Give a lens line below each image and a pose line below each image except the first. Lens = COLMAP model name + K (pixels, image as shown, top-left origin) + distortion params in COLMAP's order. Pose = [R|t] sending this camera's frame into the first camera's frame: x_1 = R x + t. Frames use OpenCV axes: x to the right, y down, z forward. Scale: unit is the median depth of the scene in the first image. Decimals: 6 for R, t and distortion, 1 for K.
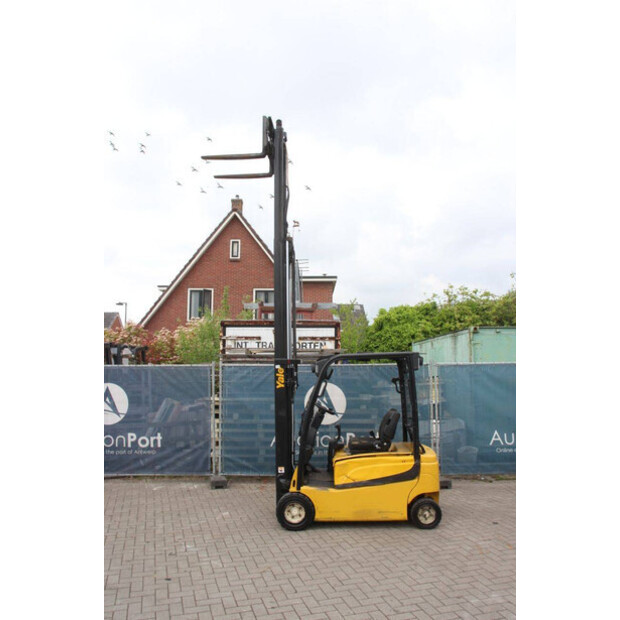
lens RADIAL K [[525.8, 0, 310.6], [0, 525.8, 319.2], [0, 0, 1]] dist [-0.164186, 0.175456]
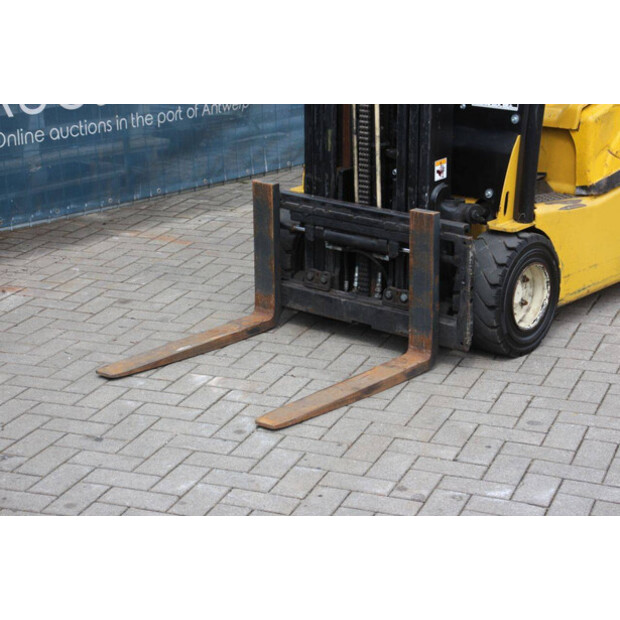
lens RADIAL K [[1457.9, 0, 310.0], [0, 1457.9, 310.0], [0, 0, 1]] dist [0.393314, 0.325913]
pose [[0.605277, -0.219475, 0.765160, -0.574533], [-0.076284, 0.940822, 0.330205, 0.079843], [-0.792351, -0.258235, 0.552715, 0.462312]]
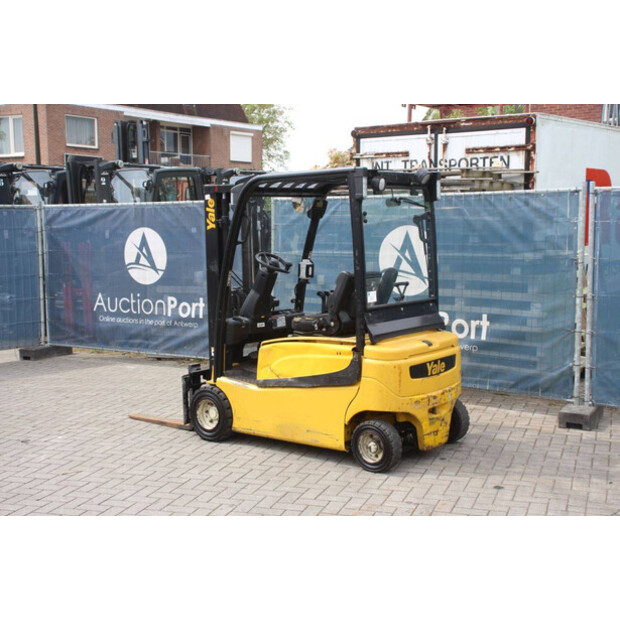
lens RADIAL K [[893.8, 0, 310.0], [0, 893.8, 310.0], [0, 0, 1]] dist [0.066513, 0.086742]
pose [[0.807178, 0.057511, -0.587500, 0.563500], [0.059759, 0.982169, 0.178249, 0.029751], [0.587276, -0.178987, 0.789348, 0.131435]]
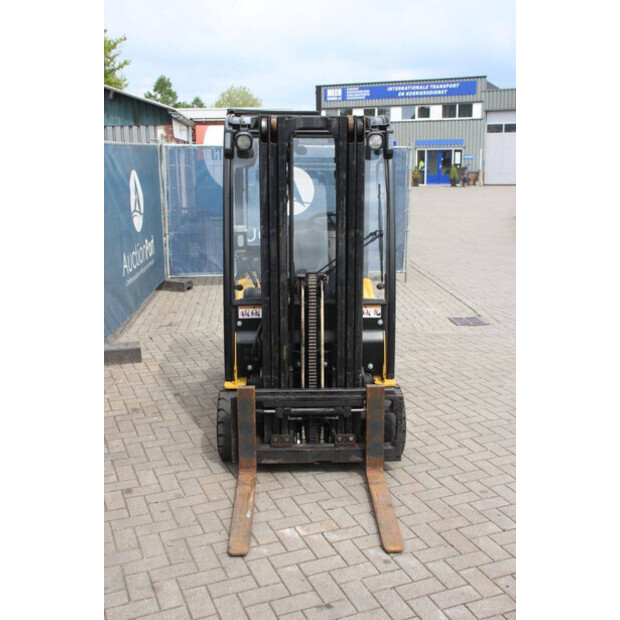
lens RADIAL K [[708.1, 0, 310.0], [0, 708.1, 310.0], [0, 0, 1]] dist [-0.090777, 0.283593]
pose [[-0.090608, -0.204499, 0.974664, -0.527869], [-0.084553, 0.976736, 0.197073, 0.096522], [-0.992291, -0.064554, -0.105792, 0.874178]]
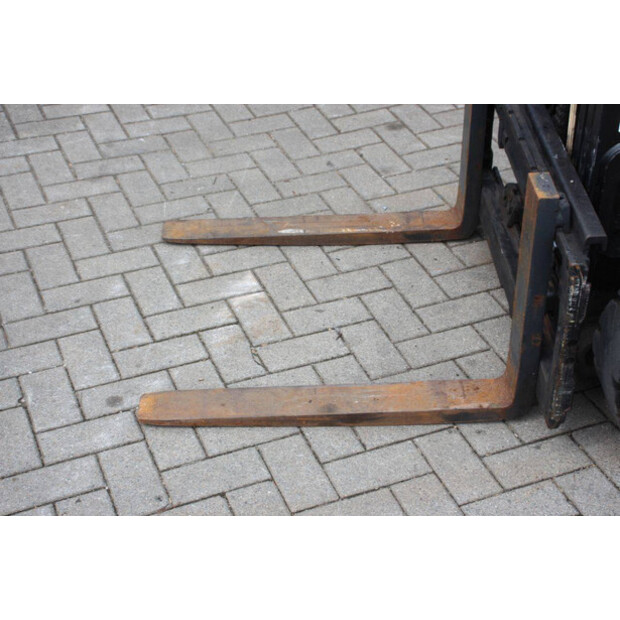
lens RADIAL K [[1087.0, 0, 310.0], [0, 1087.0, 310.0], [0, 0, 1]] dist [0.148115, 0.084383]
pose [[0.996209, -0.048659, 0.072115, -0.141023], [-0.010408, 0.756328, 0.654109, 0.094046], [-0.086371, -0.652380, 0.752954, 0.565719]]
